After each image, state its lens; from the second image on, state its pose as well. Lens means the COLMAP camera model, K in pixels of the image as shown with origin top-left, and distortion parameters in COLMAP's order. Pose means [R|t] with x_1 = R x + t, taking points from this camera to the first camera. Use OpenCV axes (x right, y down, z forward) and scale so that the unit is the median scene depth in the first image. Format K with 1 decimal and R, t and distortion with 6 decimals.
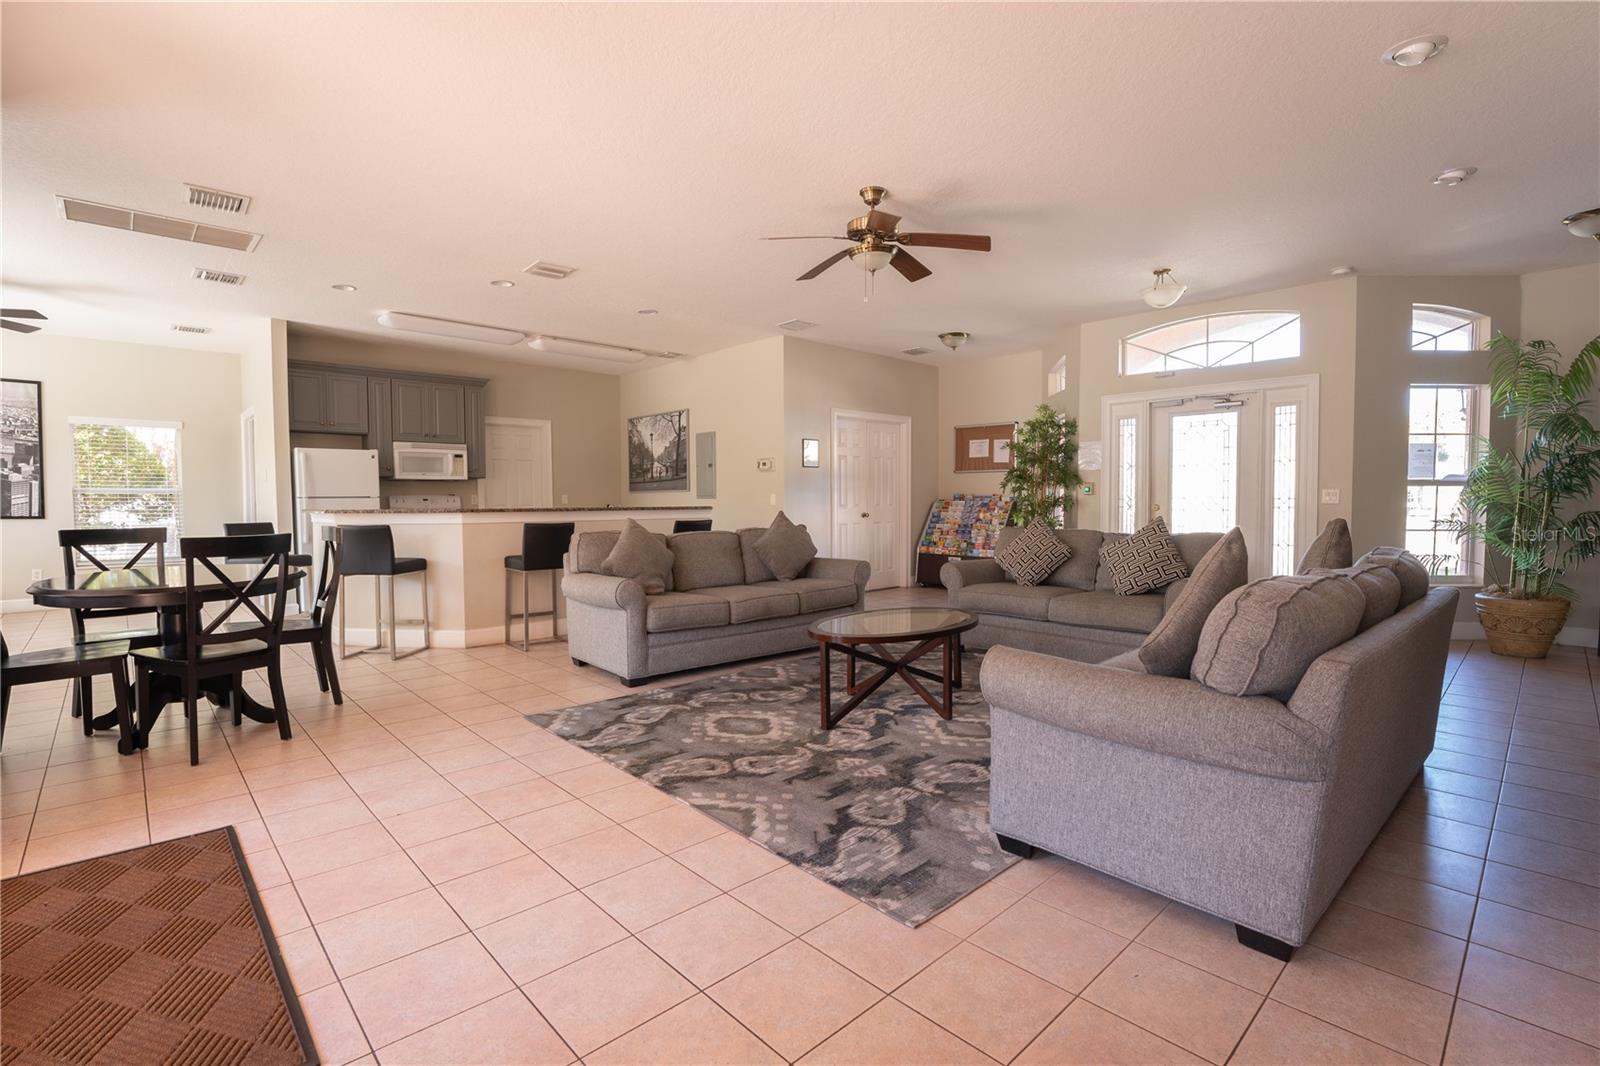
lens RADIAL K [[714.8, 0, 794.1], [0, 714.8, 531.1], [0, 0, 1]] dist [-0.017389, 0.003462]
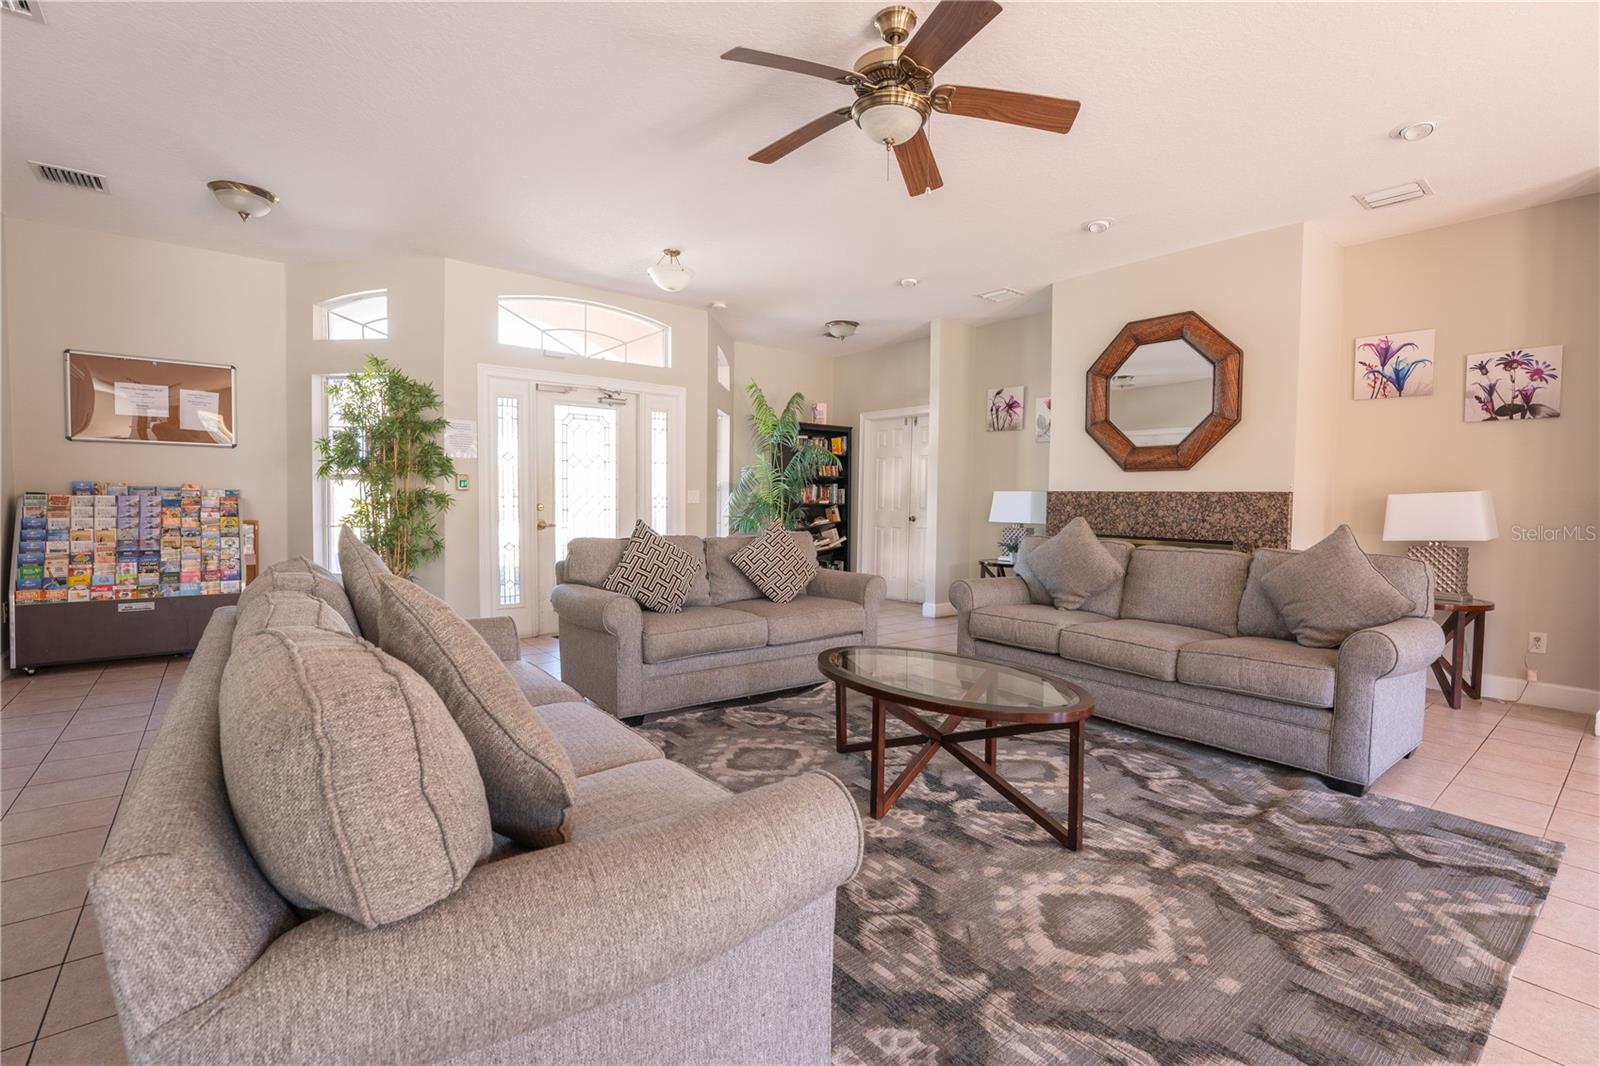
lens RADIAL K [[714.8, 0, 794.1], [0, 714.8, 531.1], [0, 0, 1]] dist [-0.017389, 0.003462]
pose [[0.083556, -0.042519, 0.995596, -0.604283], [0.030899, 0.998719, 0.040060, -0.053629], [-0.996024, 0.027415, 0.084763, 1.148000]]
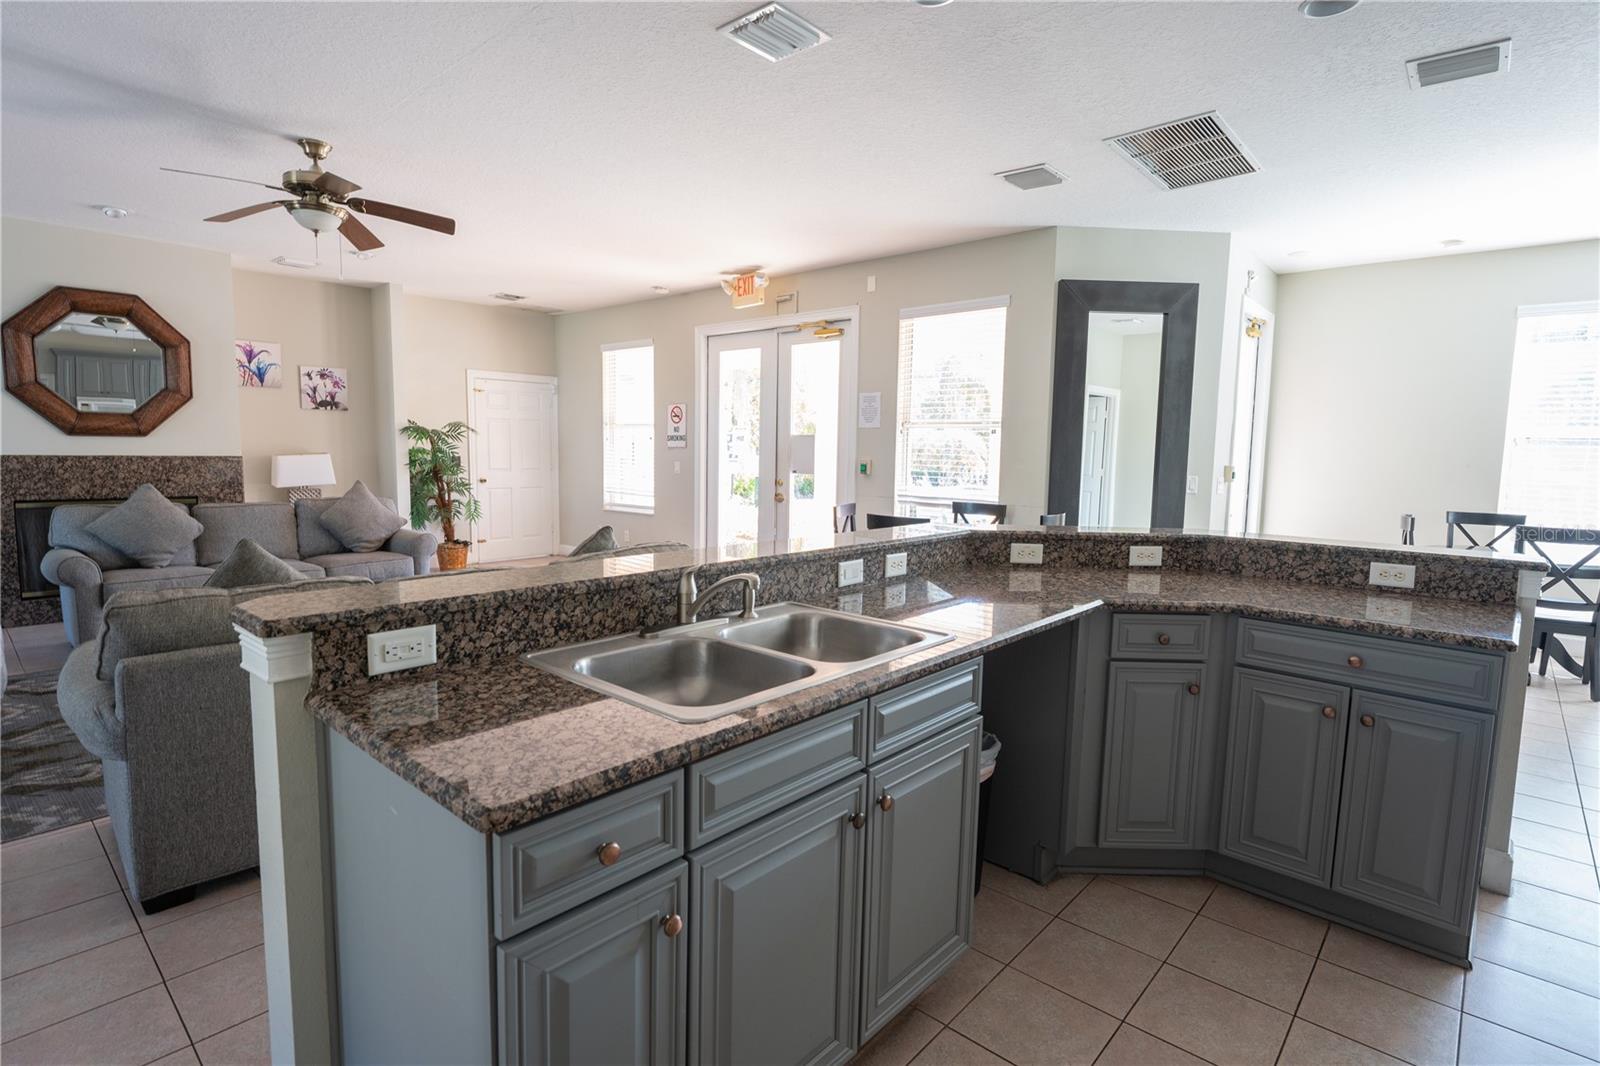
lens RADIAL K [[798.7, 0, 800.0], [0, 798.7, 533.0], [0, 0, 1]] dist [-0.011350, -0.000129]
pose [[-0.997034, -0.008603, -0.076485, -0.482402], [-0.020079, 0.988397, 0.150561, -0.164369], [0.074302, 0.151650, -0.985638, 2.256460]]
